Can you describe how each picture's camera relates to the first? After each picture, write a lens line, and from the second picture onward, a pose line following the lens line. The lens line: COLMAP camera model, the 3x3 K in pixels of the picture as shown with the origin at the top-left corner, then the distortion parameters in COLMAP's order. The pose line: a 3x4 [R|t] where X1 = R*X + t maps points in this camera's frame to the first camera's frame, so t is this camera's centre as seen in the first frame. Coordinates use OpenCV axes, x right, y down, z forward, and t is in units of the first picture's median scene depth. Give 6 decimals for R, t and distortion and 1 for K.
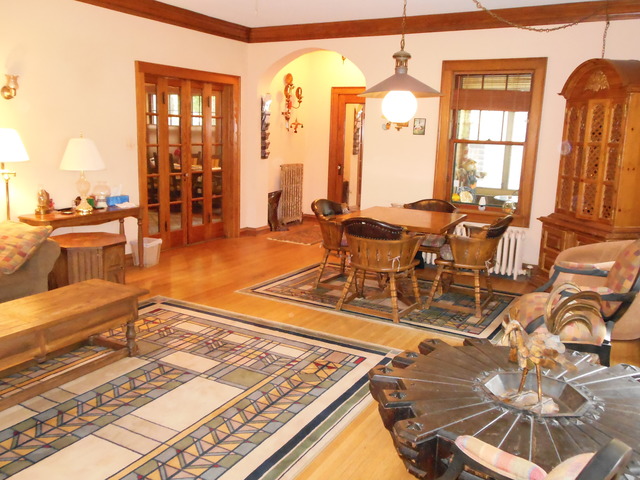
lens RADIAL K [[568.9, 0, 320.0], [0, 568.9, 240.0], [0, 0, 1]] dist [-0.017582, 0.087797]
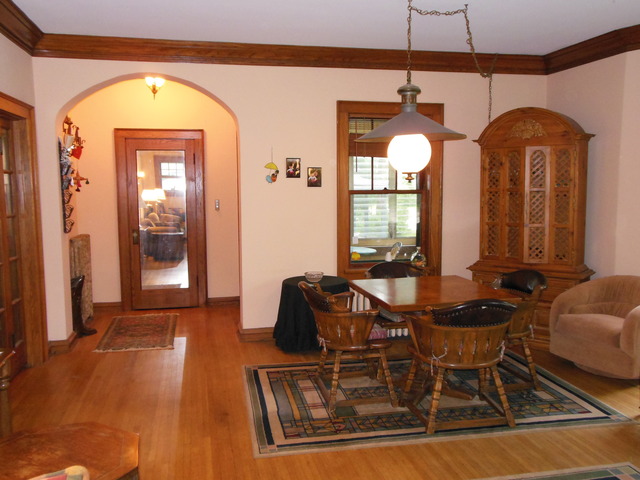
lens RADIAL K [[568.9, 0, 320.0], [0, 568.9, 240.0], [0, 0, 1]] dist [-0.017582, 0.087797]
pose [[0.749541, -0.100567, 0.654274, -0.465299], [0.154215, 0.987725, -0.024849, -0.108956], [-0.643743, 0.119524, 0.755850, 0.473047]]
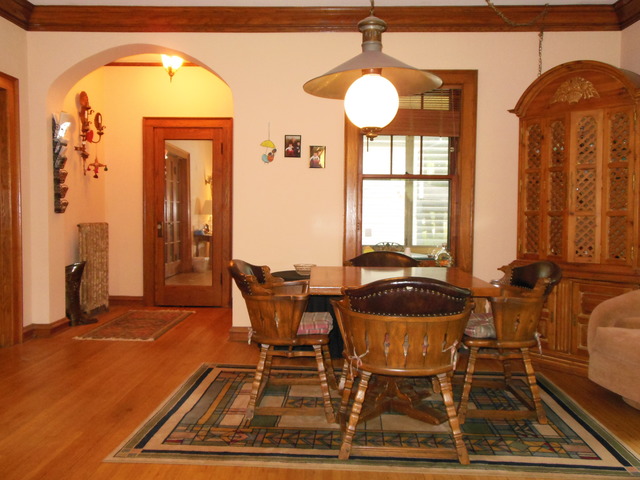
lens RADIAL K [[568.9, 0, 320.0], [0, 568.9, 240.0], [0, 0, 1]] dist [-0.017582, 0.087797]
pose [[0.886733, -0.043836, 0.460199, -0.200545], [0.104429, 0.988756, -0.107036, -0.021314], [-0.450332, 0.142971, 0.881340, 0.468786]]
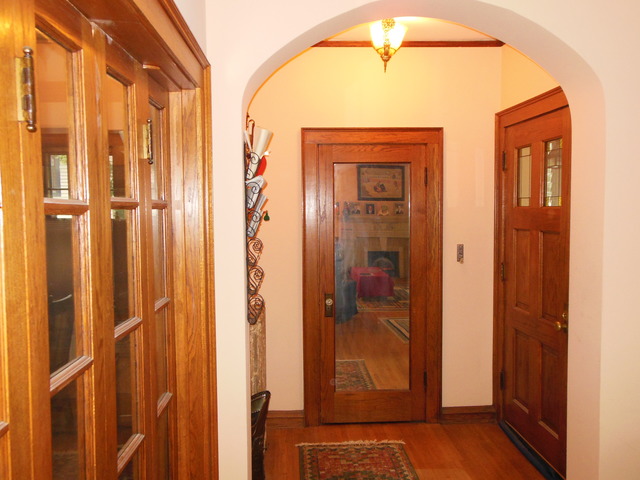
lens RADIAL K [[568.9, 0, 320.0], [0, 568.9, 240.0], [0, 0, 1]] dist [-0.017582, 0.087797]
pose [[0.847402, -0.068125, 0.526563, -0.354358], [0.133538, 0.987202, -0.087182, -0.232471], [-0.513884, 0.144194, 0.845654, 1.037427]]
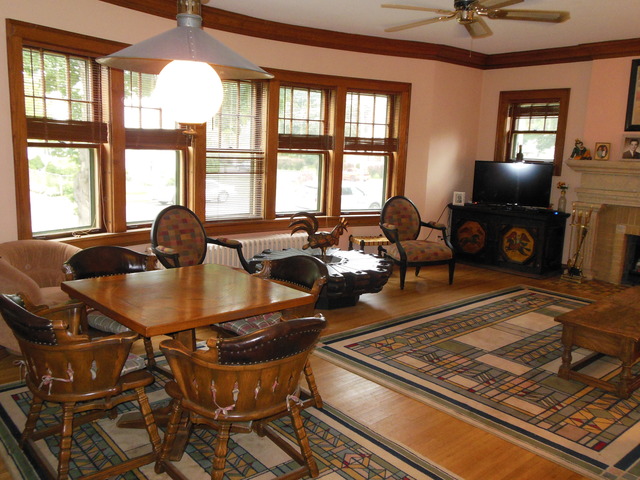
lens RADIAL K [[568.9, 0, 320.0], [0, 568.9, 240.0], [0, 0, 1]] dist [-0.017582, 0.087797]
pose [[-0.943073, -0.120377, 0.310037, -0.143196], [-0.004077, 0.936315, 0.351137, -0.279723], [-0.332562, 0.329884, -0.883504, 1.399292]]
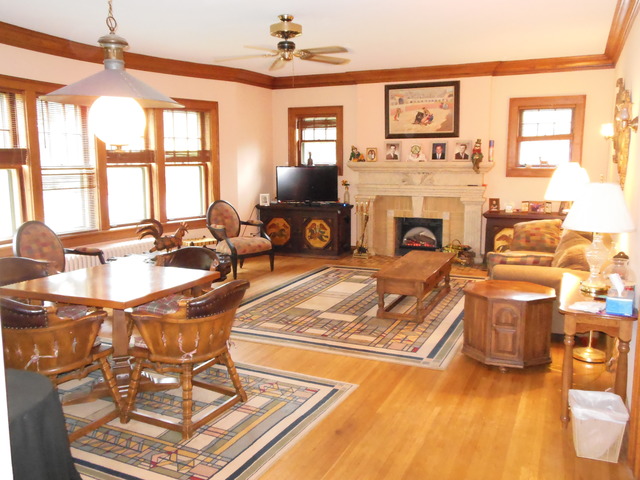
lens RADIAL K [[568.9, 0, 320.0], [0, 568.9, 240.0], [0, 0, 1]] dist [-0.017582, 0.087797]
pose [[-0.996317, -0.016115, -0.084223, -0.038448], [-0.042765, 0.944702, 0.325131, -0.313617], [0.074326, 0.327535, -0.941911, 1.605913]]
